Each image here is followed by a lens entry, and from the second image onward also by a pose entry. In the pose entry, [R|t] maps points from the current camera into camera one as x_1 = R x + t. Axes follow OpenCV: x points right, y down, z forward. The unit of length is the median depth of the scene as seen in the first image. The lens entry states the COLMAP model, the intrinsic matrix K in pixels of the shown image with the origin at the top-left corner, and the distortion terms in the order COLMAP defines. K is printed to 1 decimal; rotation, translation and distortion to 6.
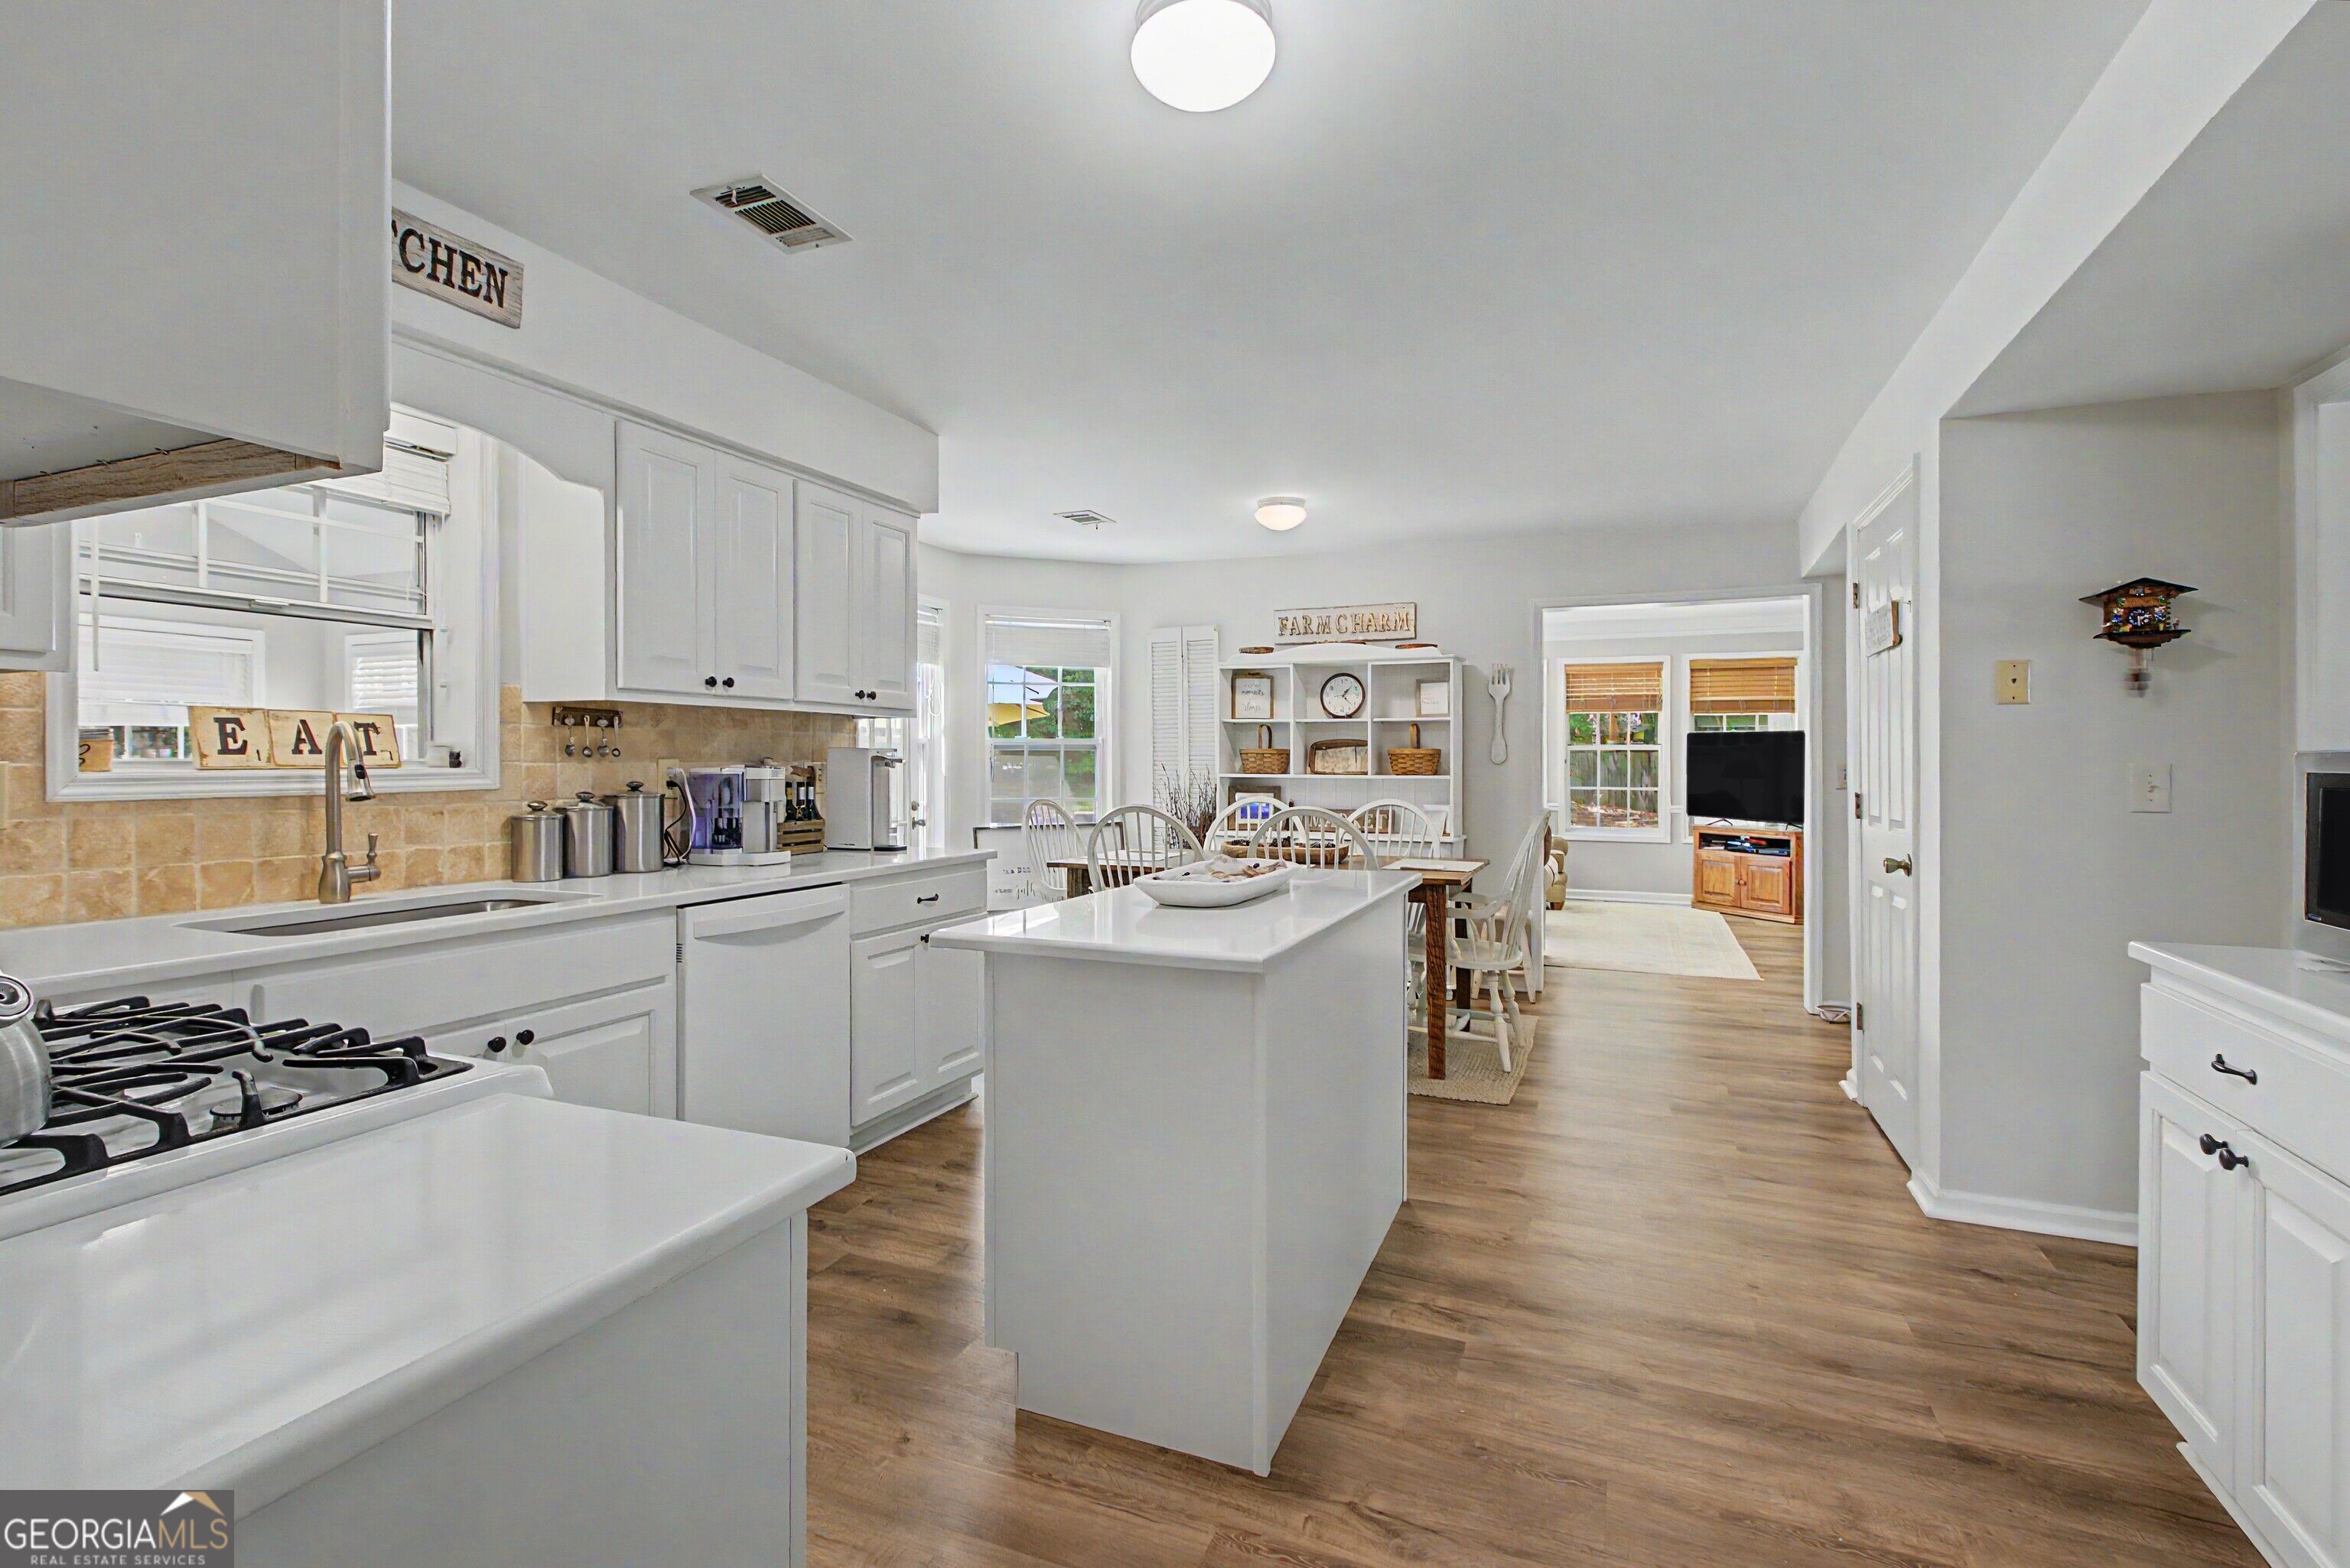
lens RADIAL K [[1117.0, 0, 1150.4], [0, 1117.0, 765.3], [0, 0, 1]] dist [0.010492, -0.001433]
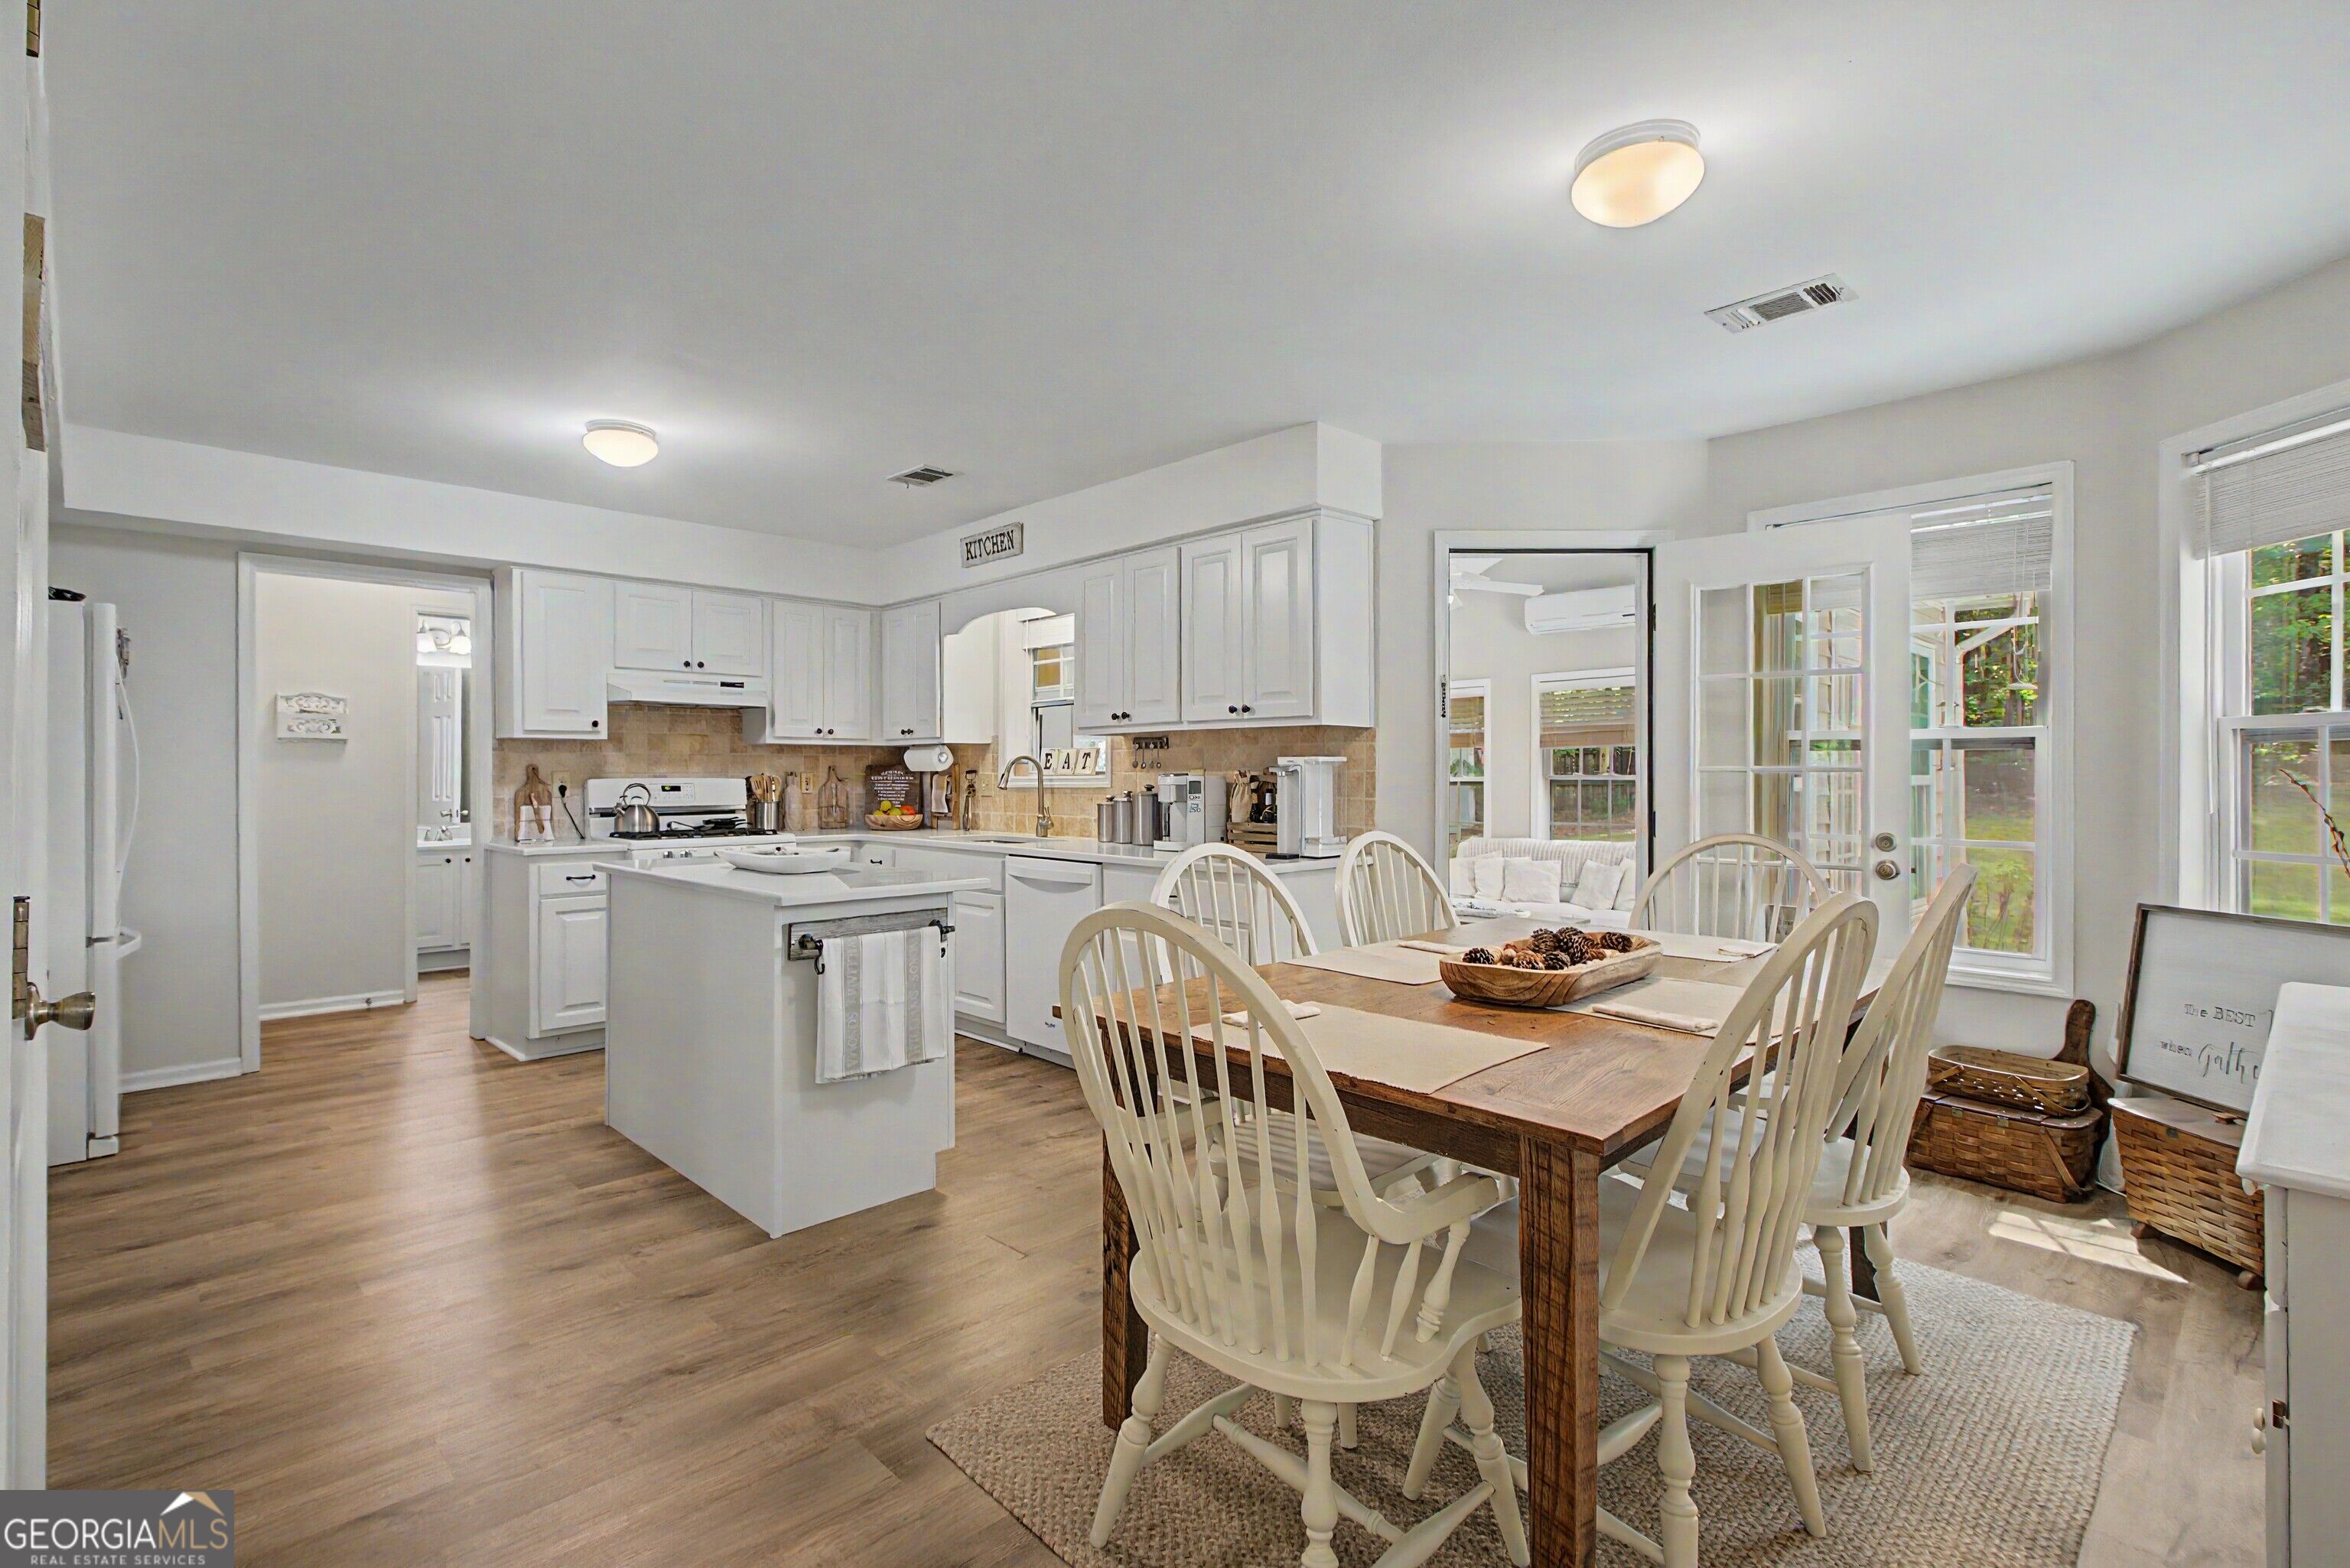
lens RADIAL K [[1117.0, 0, 1162.3], [0, 1117.0, 772.6], [0, 0, 1]] dist [0.010492, -0.001433]
pose [[-0.395780, -0.000759, -0.918345, 0.485468], [-0.001229, 0.999999, -0.000297, -0.000970], [0.918344, 0.001011, -0.395781, 0.844096]]
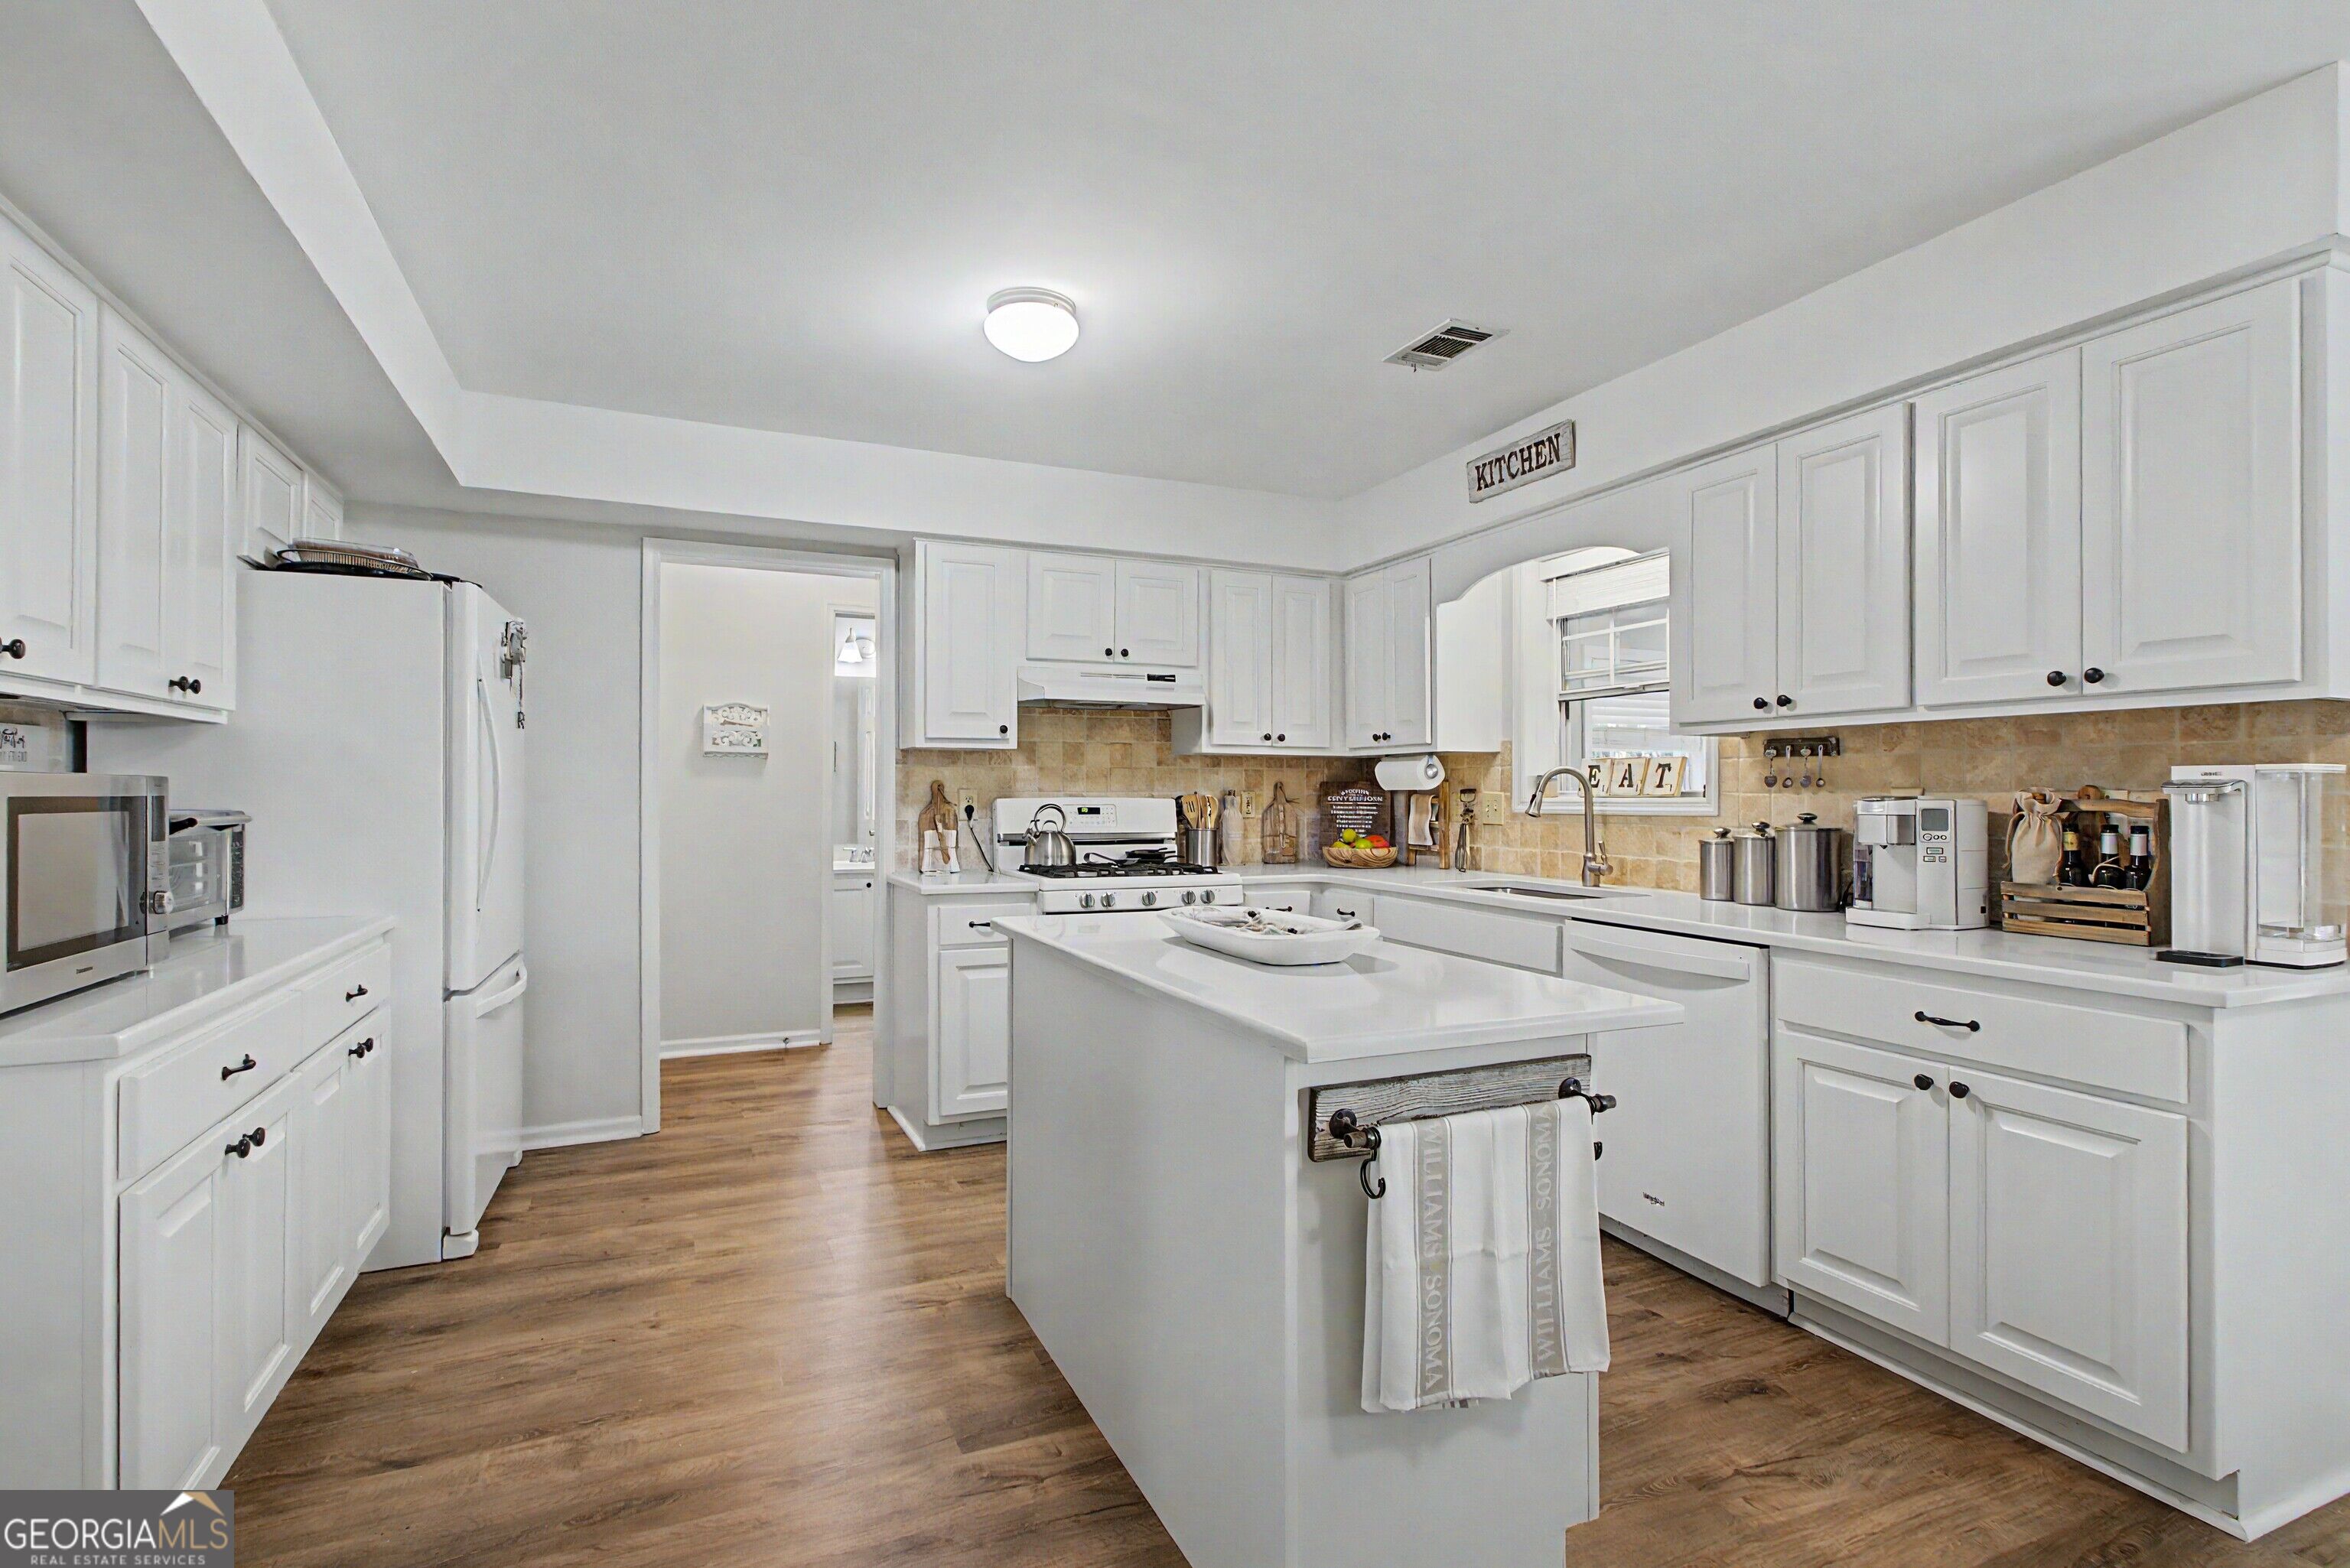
lens RADIAL K [[1117.0, 0, 1155.0], [0, 1117.0, 792.3], [0, 0, 1]] dist [0.010492, -0.001433]
pose [[-0.686638, -0.002159, -0.726997, 0.310497], [-0.004719, 0.999988, 0.001488, -0.001120], [0.726985, 0.004452, -0.686639, 0.650649]]
